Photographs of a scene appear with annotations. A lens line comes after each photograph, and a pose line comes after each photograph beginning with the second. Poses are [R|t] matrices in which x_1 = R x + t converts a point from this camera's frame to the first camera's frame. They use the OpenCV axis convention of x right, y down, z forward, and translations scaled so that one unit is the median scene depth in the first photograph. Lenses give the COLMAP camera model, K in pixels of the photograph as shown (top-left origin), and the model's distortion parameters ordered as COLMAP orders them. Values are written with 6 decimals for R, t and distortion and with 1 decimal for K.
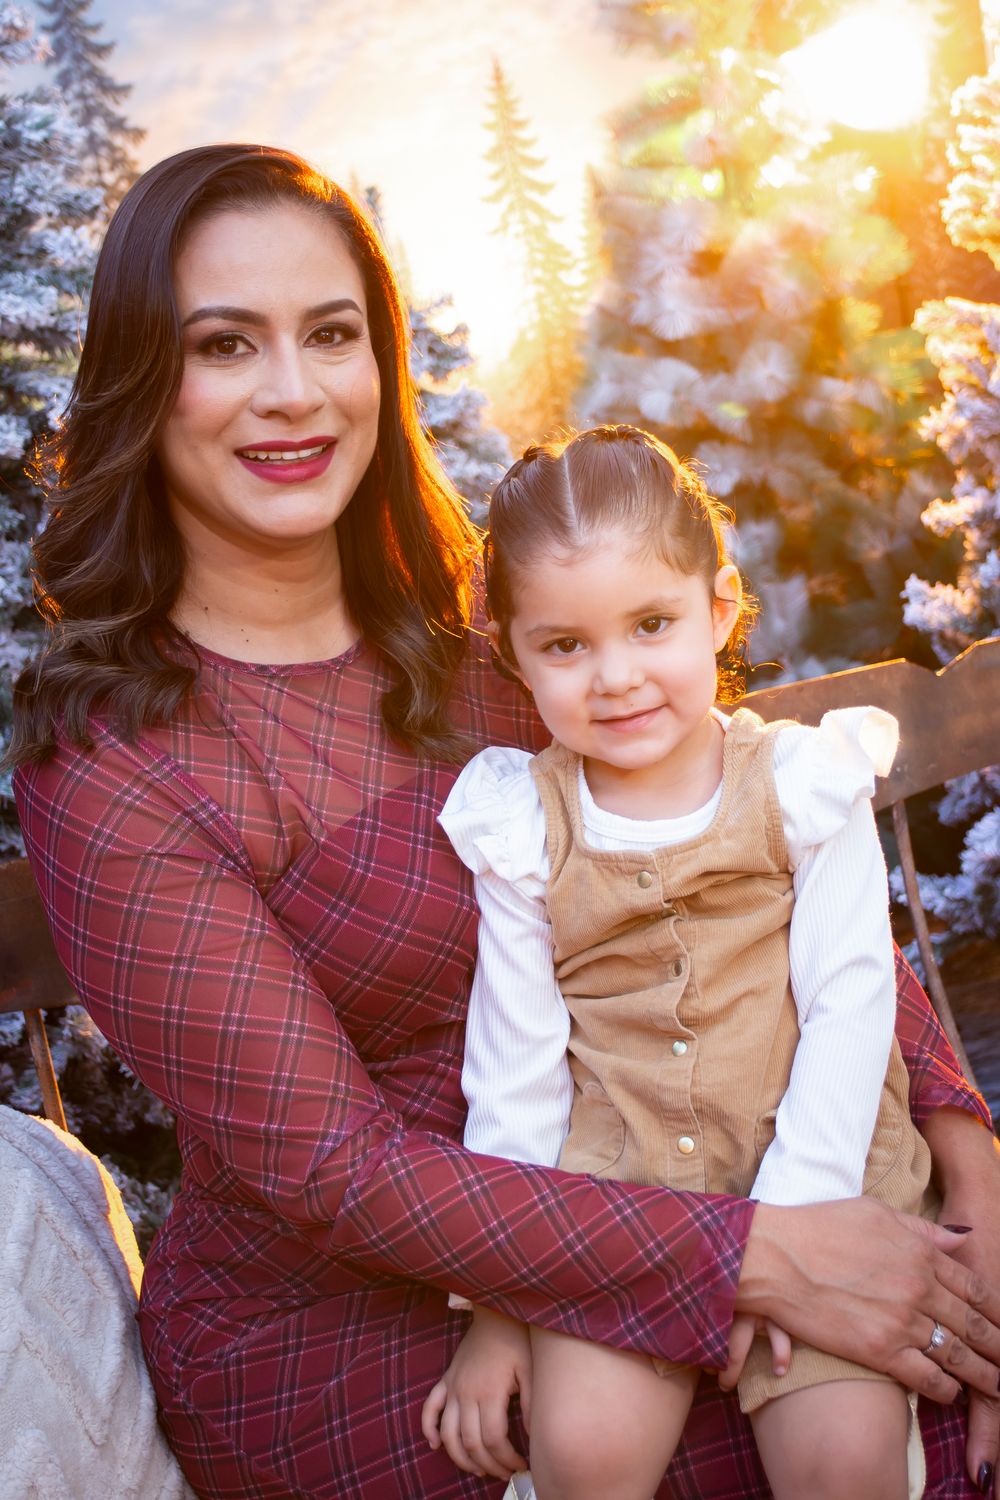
lens RADIAL K [[2147.5, 0, 557.3], [0, 2147.5, 718.3], [0, 0, 1]] dist [0.021476, 0.141313]
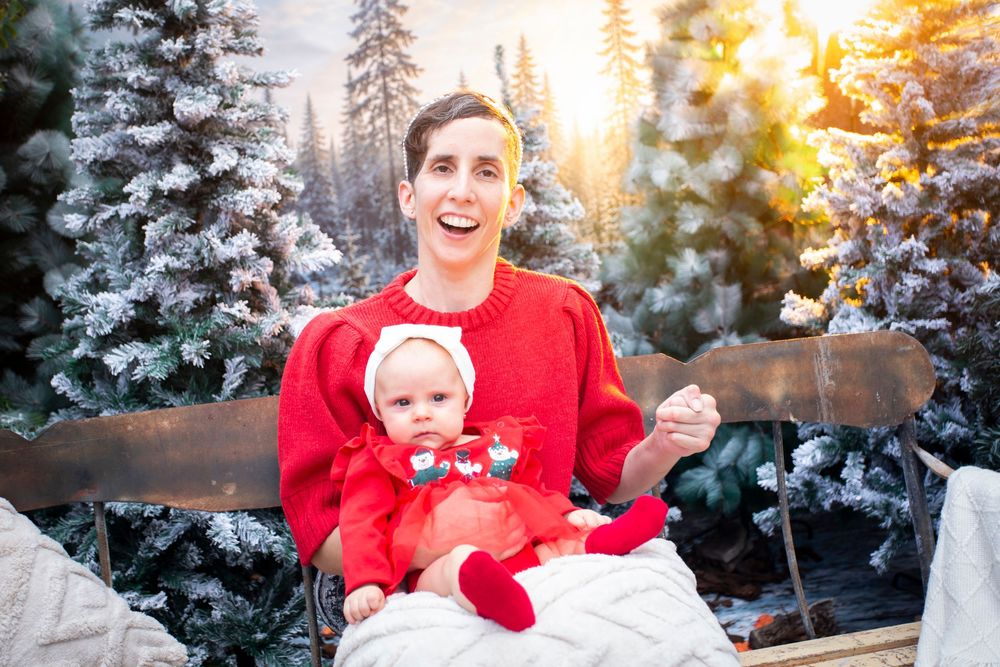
lens RADIAL K [[1119.0, 0, 518.9], [0, 1119.0, 321.2], [0, 0, 1]] dist [0.008468, 0.147879]
pose [[0.972650, 0.101933, -0.208717, 0.134088], [-0.100356, 0.994786, 0.018159, -0.035141], [0.209479, 0.003284, 0.977808, 0.091248]]
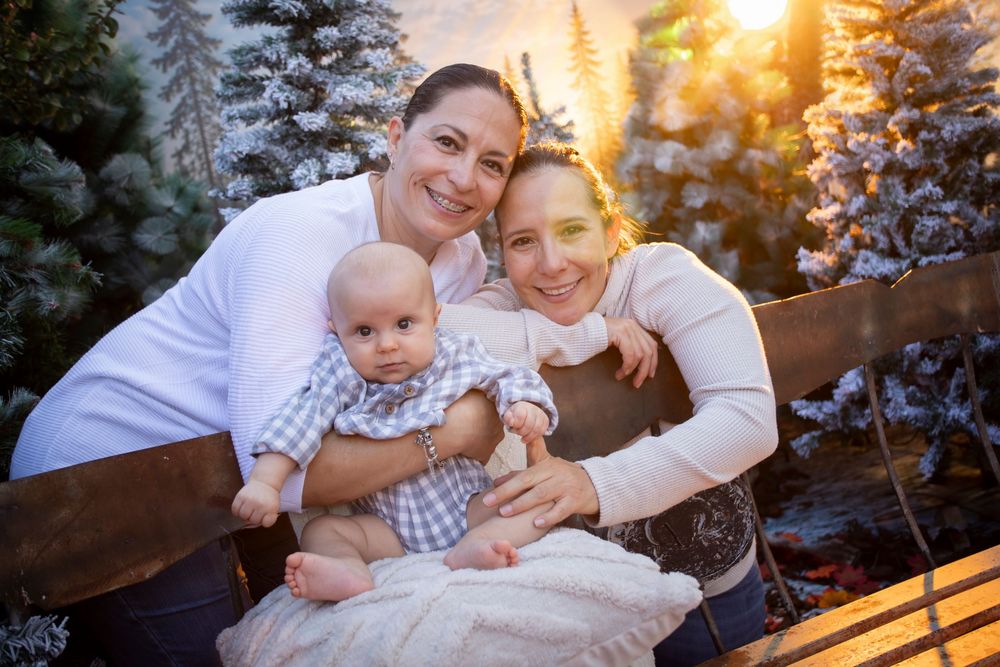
lens RADIAL K [[873.7, 0, 505.9], [0, 873.7, 335.7], [0, 0, 1]] dist [0.001132, 0.010809]
pose [[0.998304, -0.000794, -0.058218, -0.052287], [0.001594, 0.999905, 0.013686, 0.002578], [0.058201, -0.013756, 0.998210, 0.178703]]
